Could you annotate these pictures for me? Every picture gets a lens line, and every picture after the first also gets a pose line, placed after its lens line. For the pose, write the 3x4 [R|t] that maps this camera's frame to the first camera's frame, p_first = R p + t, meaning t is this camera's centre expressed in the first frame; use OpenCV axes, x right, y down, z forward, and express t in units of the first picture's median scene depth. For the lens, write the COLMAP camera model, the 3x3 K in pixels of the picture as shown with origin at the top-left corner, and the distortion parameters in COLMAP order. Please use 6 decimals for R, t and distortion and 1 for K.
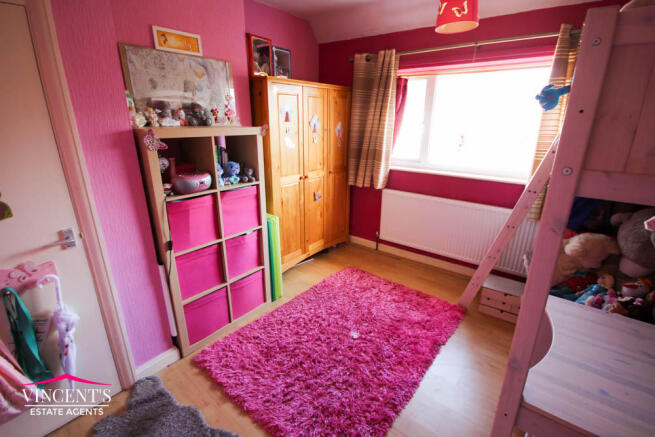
lens RADIAL K [[303.1, 0, 332.4], [0, 303.1, 219.8], [0, 0, 1]] dist [0.020112, -0.016581]
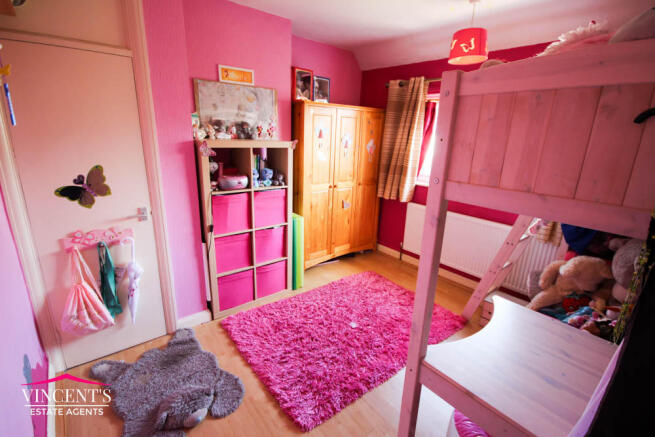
lens RADIAL K [[303.1, 0, 332.4], [0, 303.1, 219.8], [0, 0, 1]] dist [0.020112, -0.016581]
pose [[0.976399, 0.085955, -0.198134, 0.199933], [-0.095287, 0.994723, -0.038038, 0.041099], [0.193819, 0.056020, 0.979437, -0.158867]]
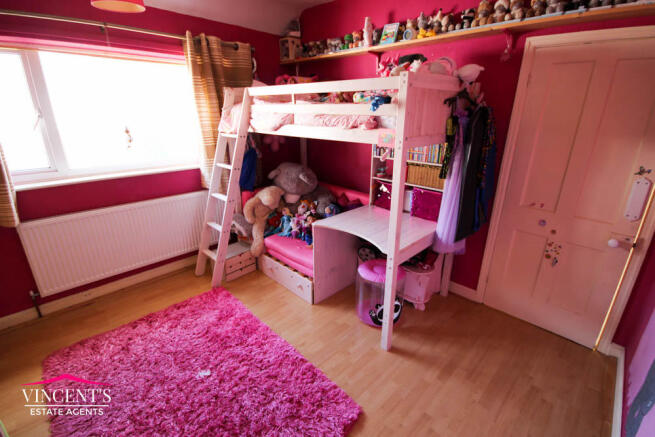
lens RADIAL K [[303.1, 0, 332.4], [0, 303.1, 219.8], [0, 0, 1]] dist [0.020112, -0.016581]
pose [[0.098062, -0.342349, 0.934441, -0.567329], [0.305859, 0.903889, 0.299058, -0.157353], [-0.947013, 0.256481, 0.193348, 0.423936]]
